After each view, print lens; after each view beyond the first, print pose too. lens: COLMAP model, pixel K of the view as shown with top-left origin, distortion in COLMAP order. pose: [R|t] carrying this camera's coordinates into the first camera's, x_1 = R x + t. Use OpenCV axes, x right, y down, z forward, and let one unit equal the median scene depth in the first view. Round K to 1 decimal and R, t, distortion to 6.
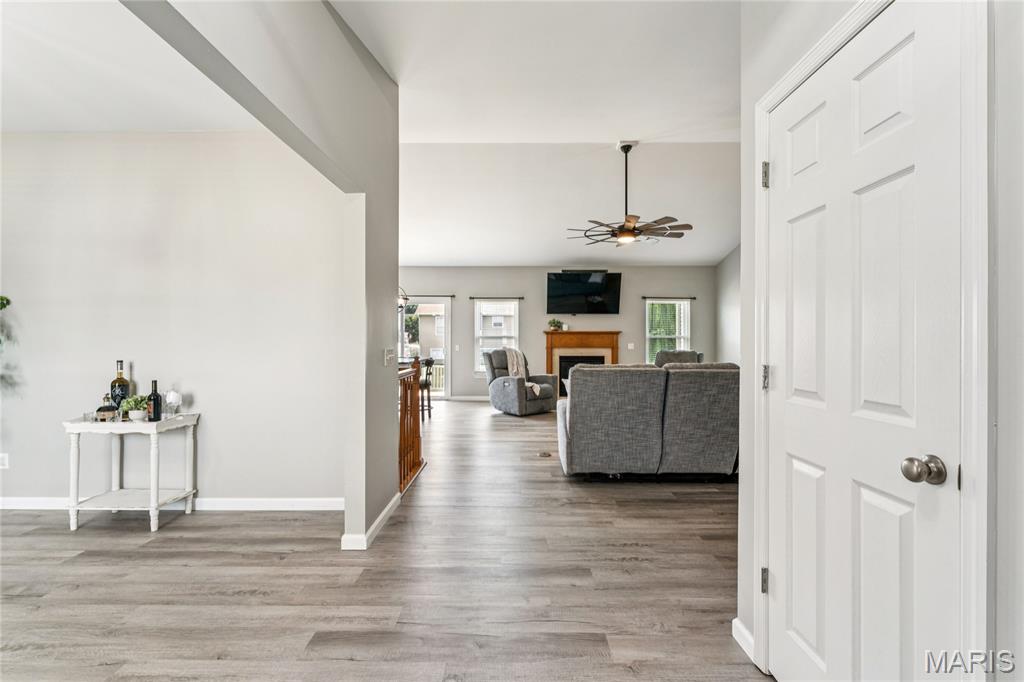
lens RADIAL K [[448.3, 0, 514.8], [0, 448.3, 340.3], [0, 0, 1]] dist [-0.002195, -0.000010]
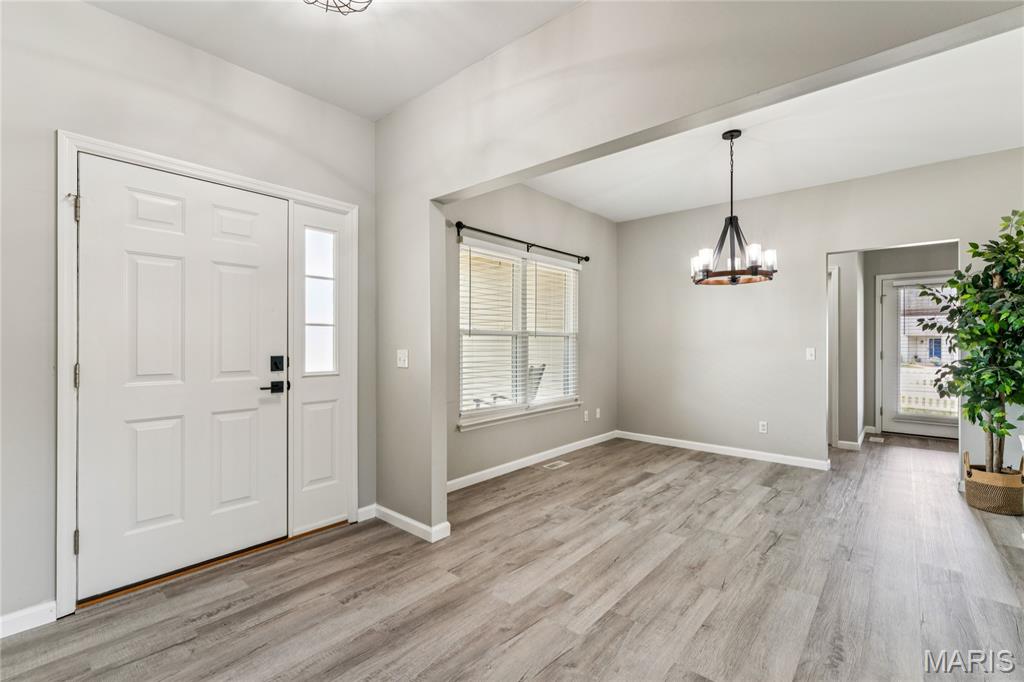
lens RADIAL K [[448.3, 0, 514.8], [0, 448.3, 340.3], [0, 0, 1]] dist [-0.002195, -0.000010]
pose [[-0.649537, -0.004848, -0.760315, 0.165349], [-0.000626, 0.999983, -0.005841, 0.001955], [0.760330, -0.003318, -0.649529, 0.455103]]
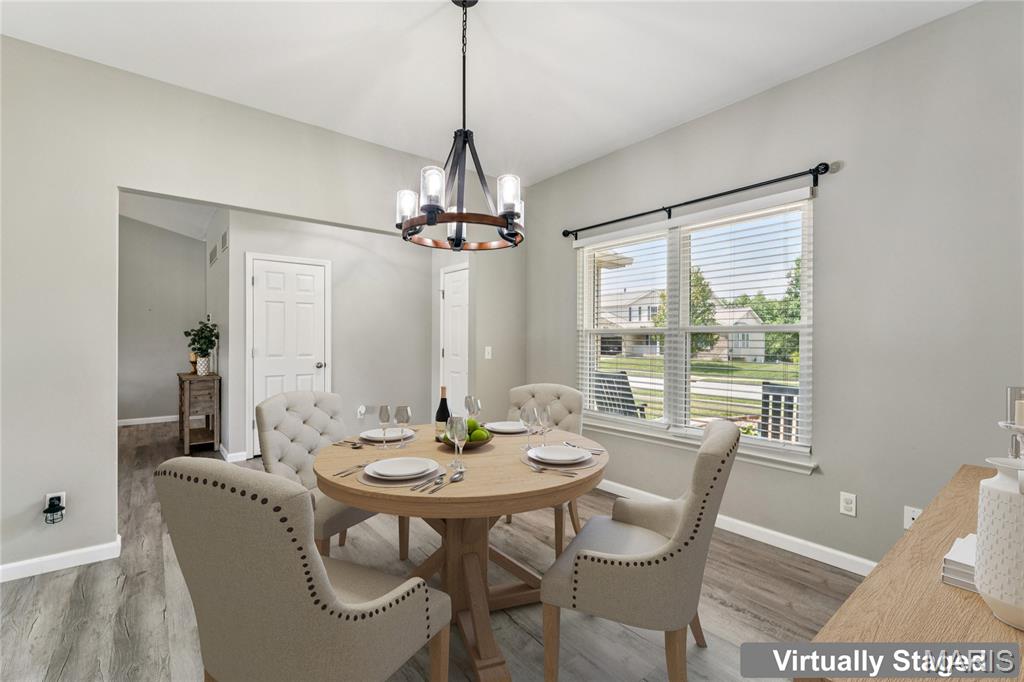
lens RADIAL K [[448.3, 0, 514.8], [0, 448.3, 340.3], [0, 0, 1]] dist [-0.002195, -0.000010]
pose [[-0.636635, -0.003298, 0.771159, -0.843798], [-0.004487, 0.999990, 0.000572, -0.001271], [-0.771153, -0.003096, -0.636643, 0.483894]]
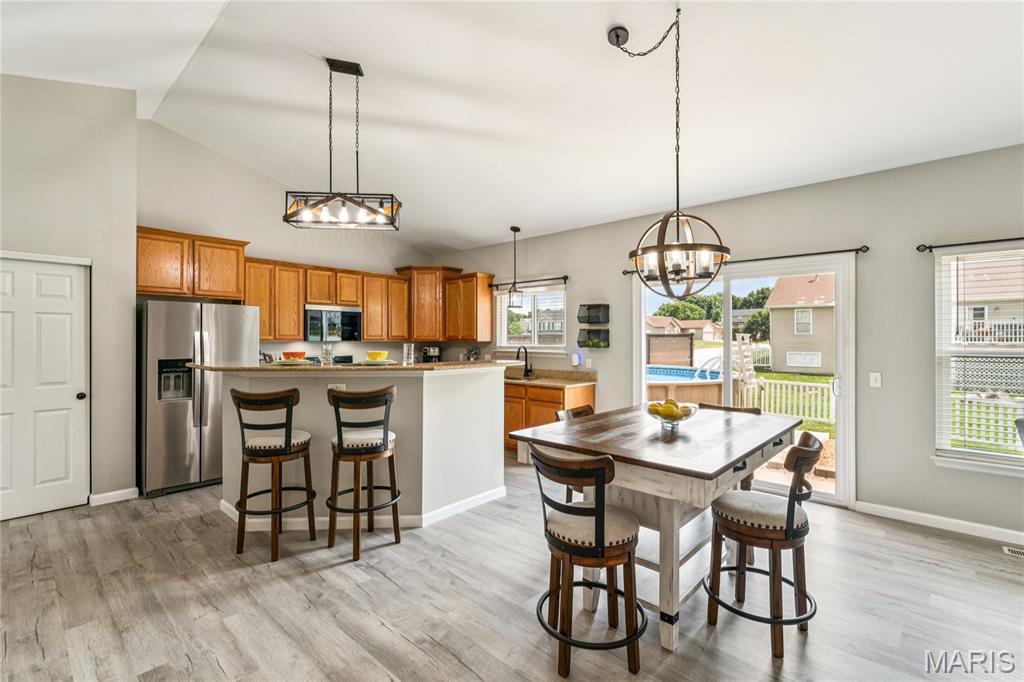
lens RADIAL K [[454.8, 0, 514.6], [0, 454.8, 338.9], [0, 0, 1]] dist [-0.001374, -0.000166]
pose [[0.749827, -0.000101, -0.661634, -0.173302], [0.000931, 0.999999, 0.000903, -0.034037], [0.661633, -0.001294, 0.749827, 0.840993]]
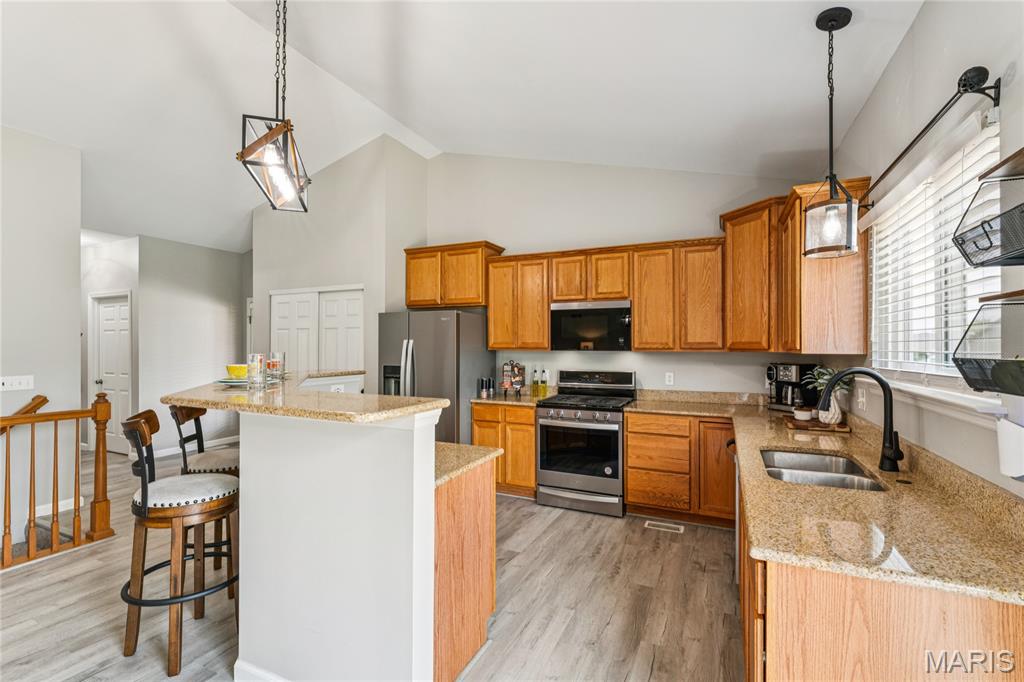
lens RADIAL K [[454.8, 0, 514.6], [0, 454.8, 338.9], [0, 0, 1]] dist [-0.001374, -0.000166]
pose [[-0.420595, -0.023197, -0.906952, -0.454158], [-0.003820, 0.999709, -0.023798, -0.029336], [0.907241, -0.006545, -0.420561, 1.576445]]
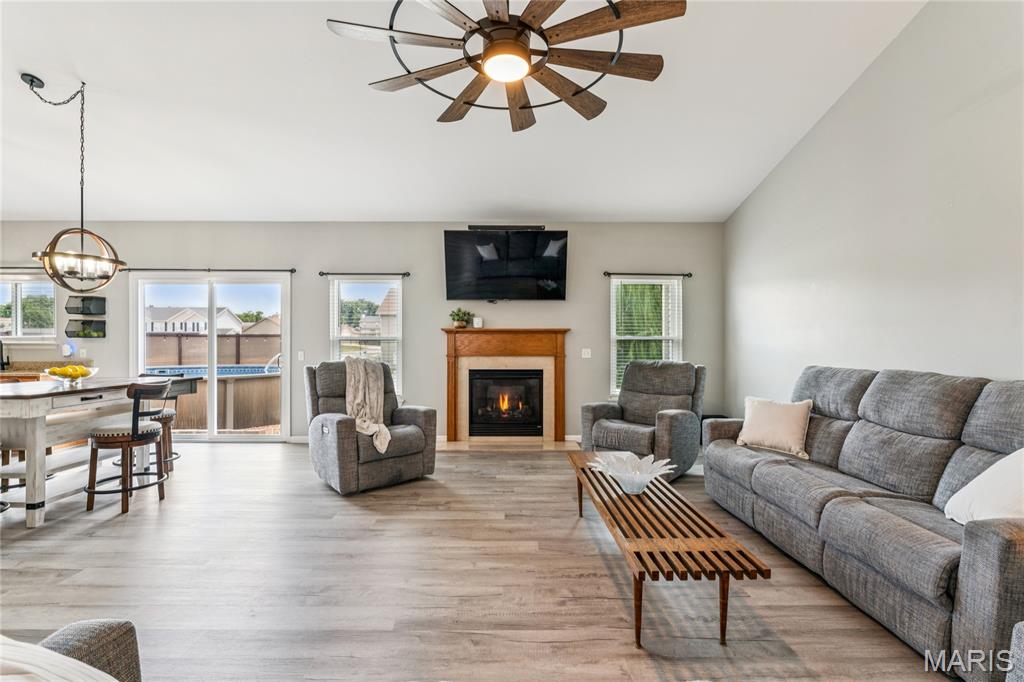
lens RADIAL K [[459.1, 0, 513.8], [0, 459.1, 344.2], [0, 0, 1]] dist [-0.000944, -0.000306]
pose [[0.999855, -0.000640, 0.016989, 0.253435], [0.000593, 0.999996, 0.002782, -0.001781], [-0.016991, -0.002772, 0.999852, 0.636534]]
